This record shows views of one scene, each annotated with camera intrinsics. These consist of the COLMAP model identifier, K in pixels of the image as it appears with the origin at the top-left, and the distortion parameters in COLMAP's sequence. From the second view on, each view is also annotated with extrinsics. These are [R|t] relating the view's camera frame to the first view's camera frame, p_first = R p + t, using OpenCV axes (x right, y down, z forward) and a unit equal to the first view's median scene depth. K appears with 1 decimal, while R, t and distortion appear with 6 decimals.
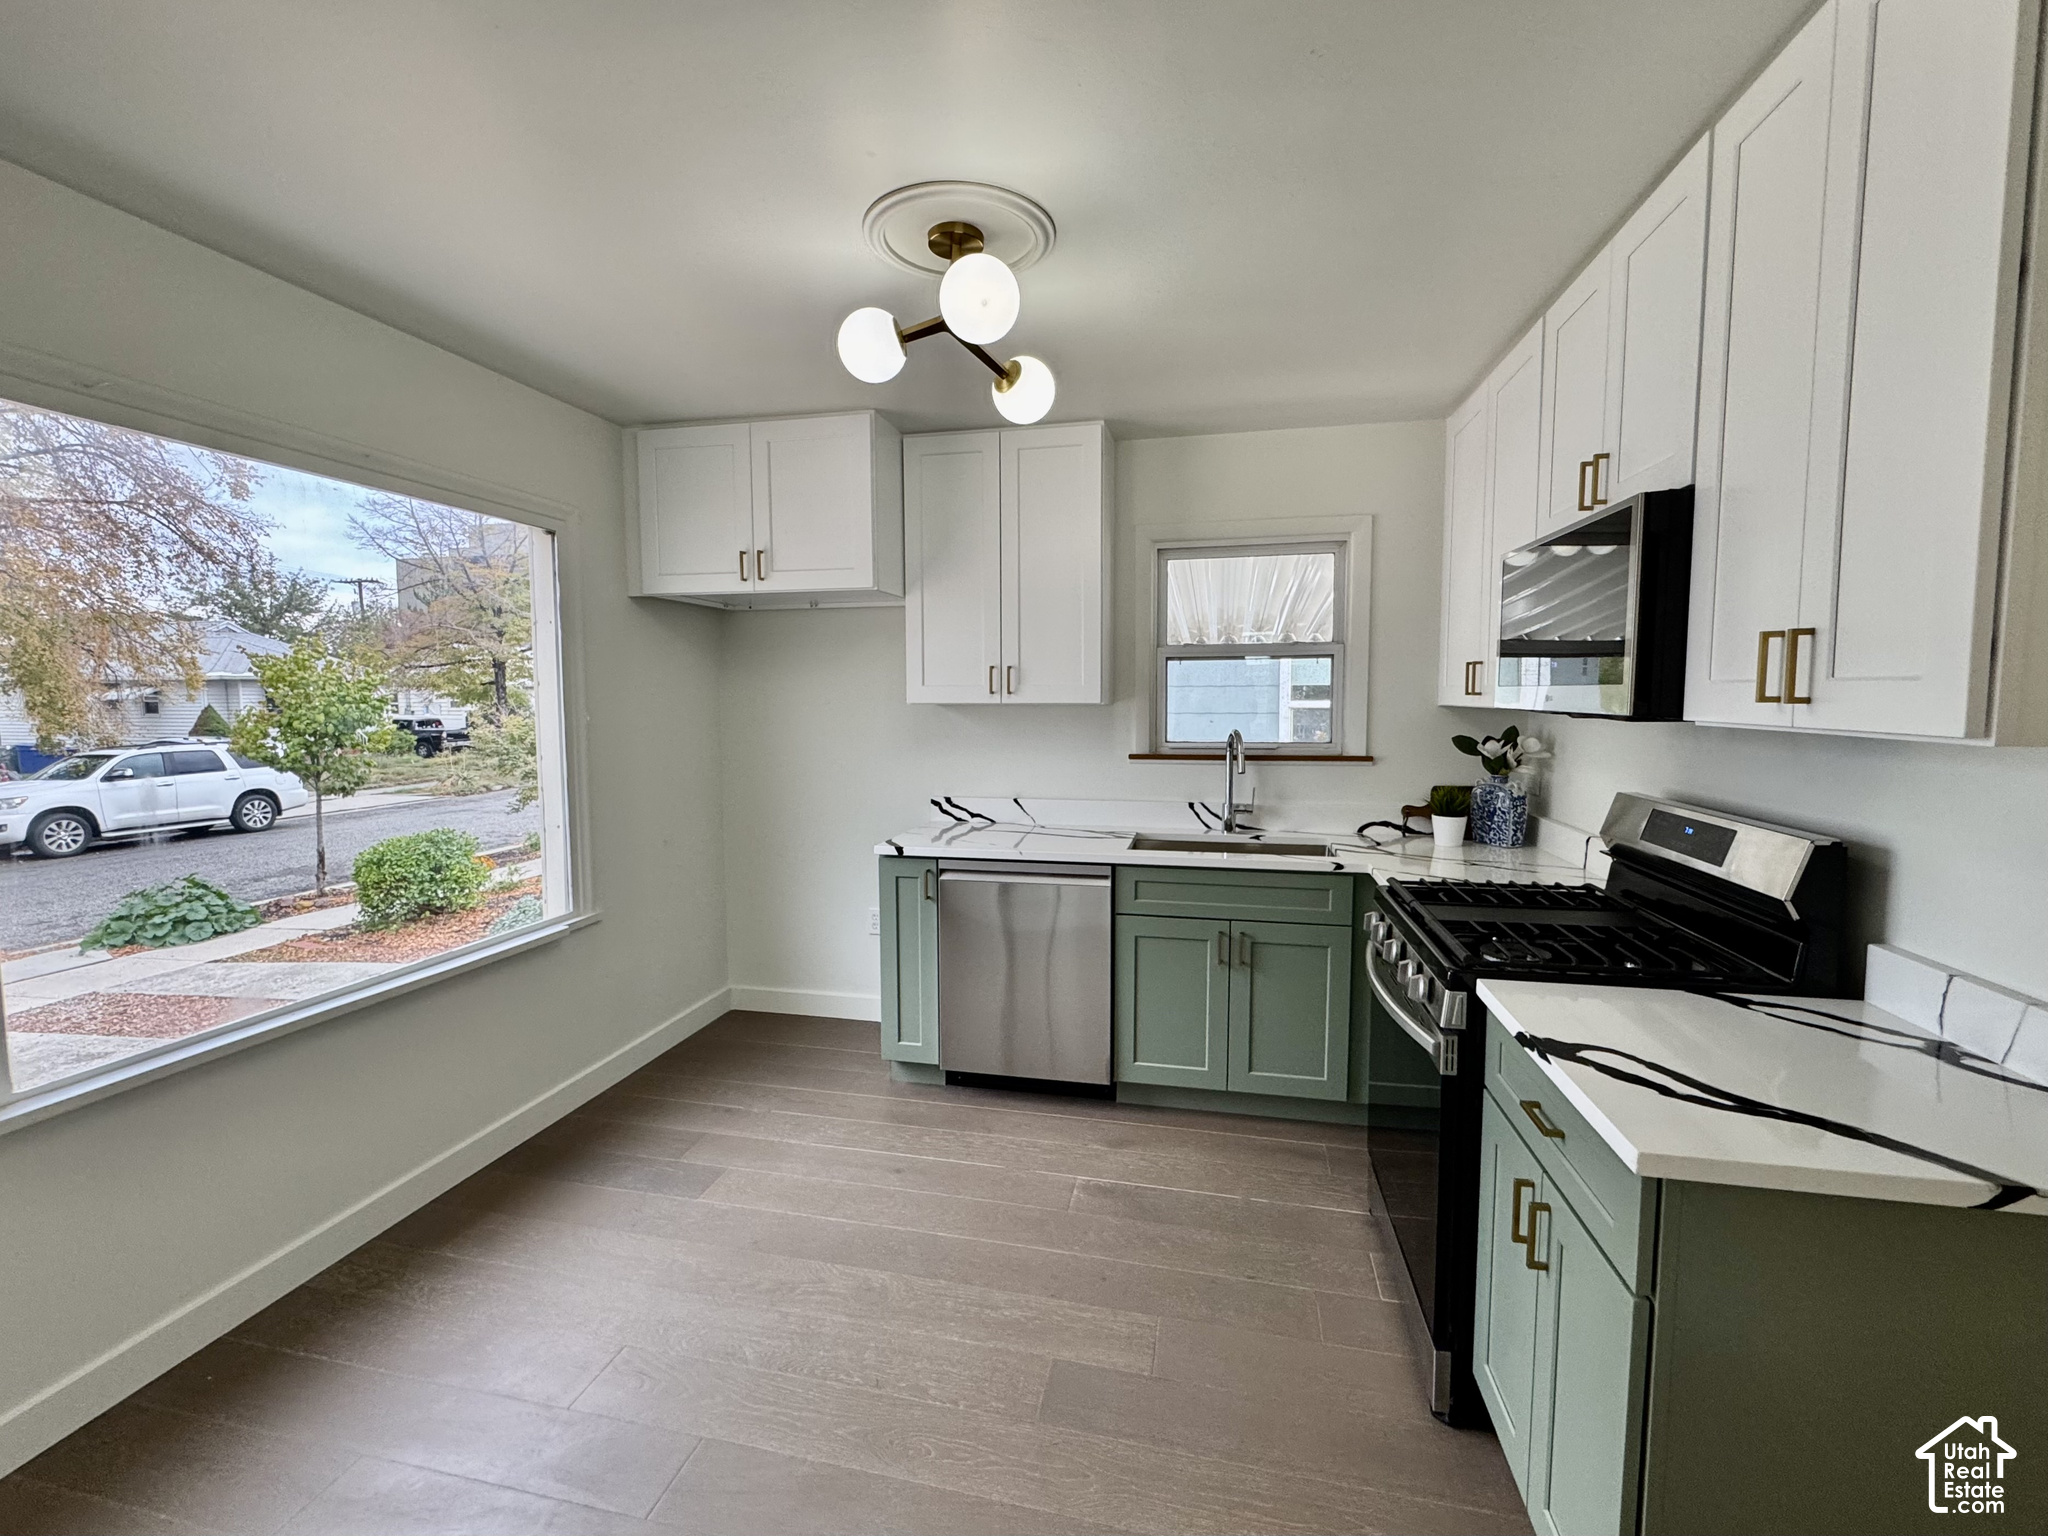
lens RADIAL K [[874.5, 0, 1020.9], [0, 874.5, 766.6], [0, 0, 1]] dist [-0.003252, 0.000304]
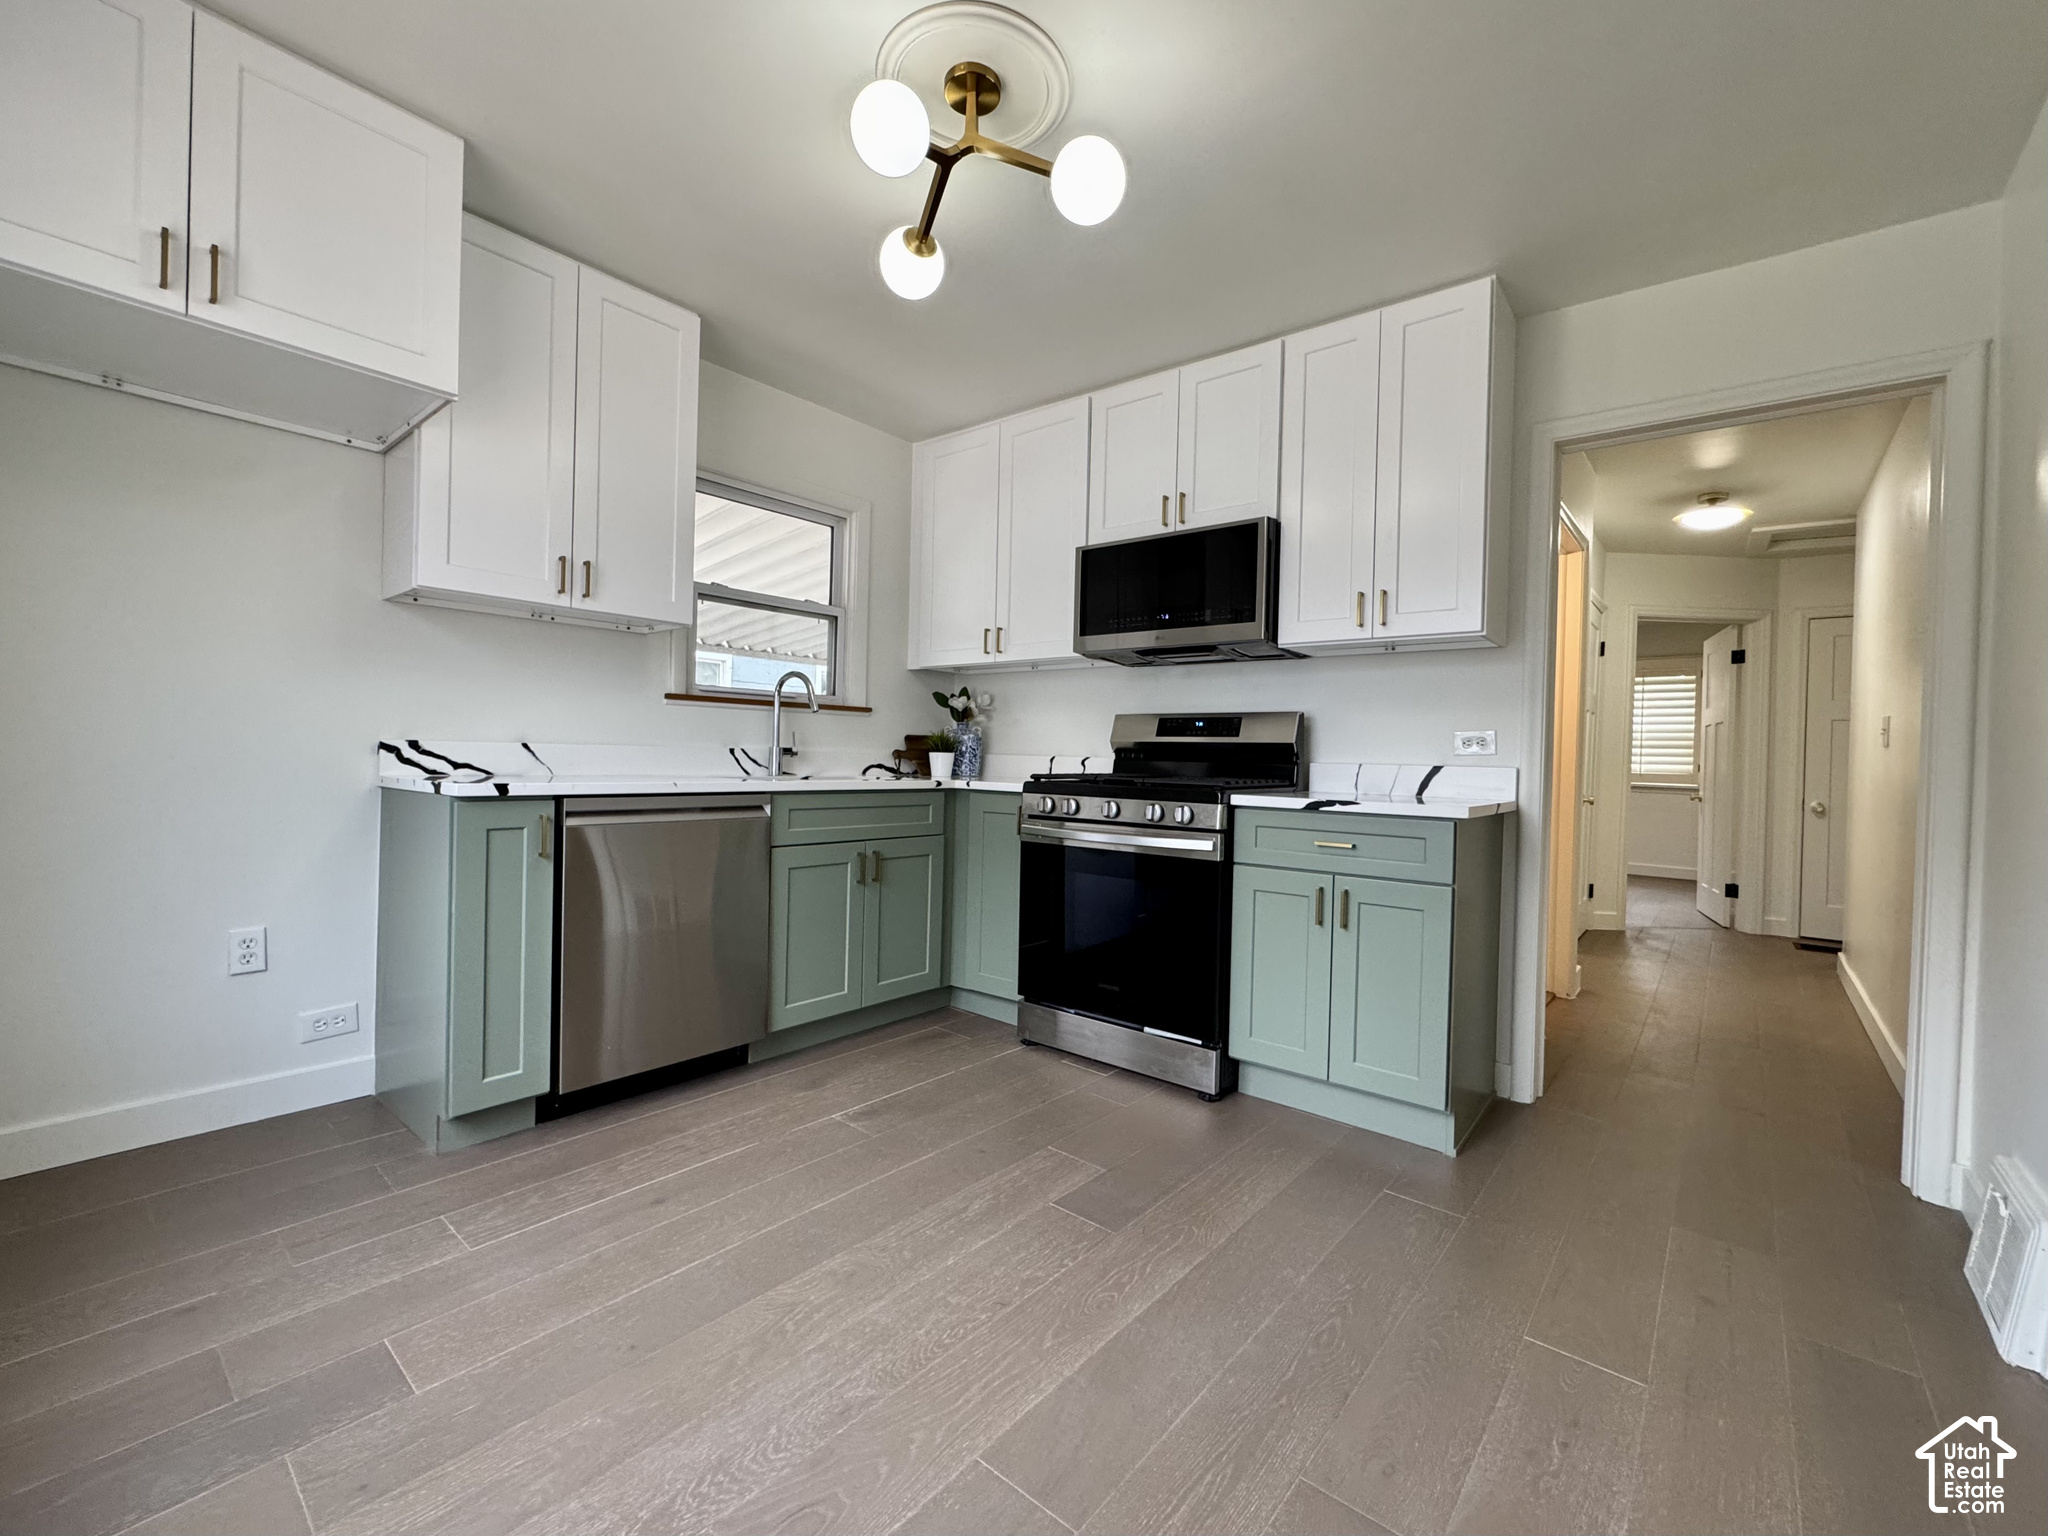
lens RADIAL K [[840.4, 0, 1022.4], [0, 840.4, 763.5], [0, 0, 1]] dist [0.003210, 0.000546]
pose [[0.469254, 0.006423, 0.883040, -0.522134], [0.046151, 0.998429, -0.031788, 0.114168], [-0.881856, 0.055670, 0.468220, 0.324703]]
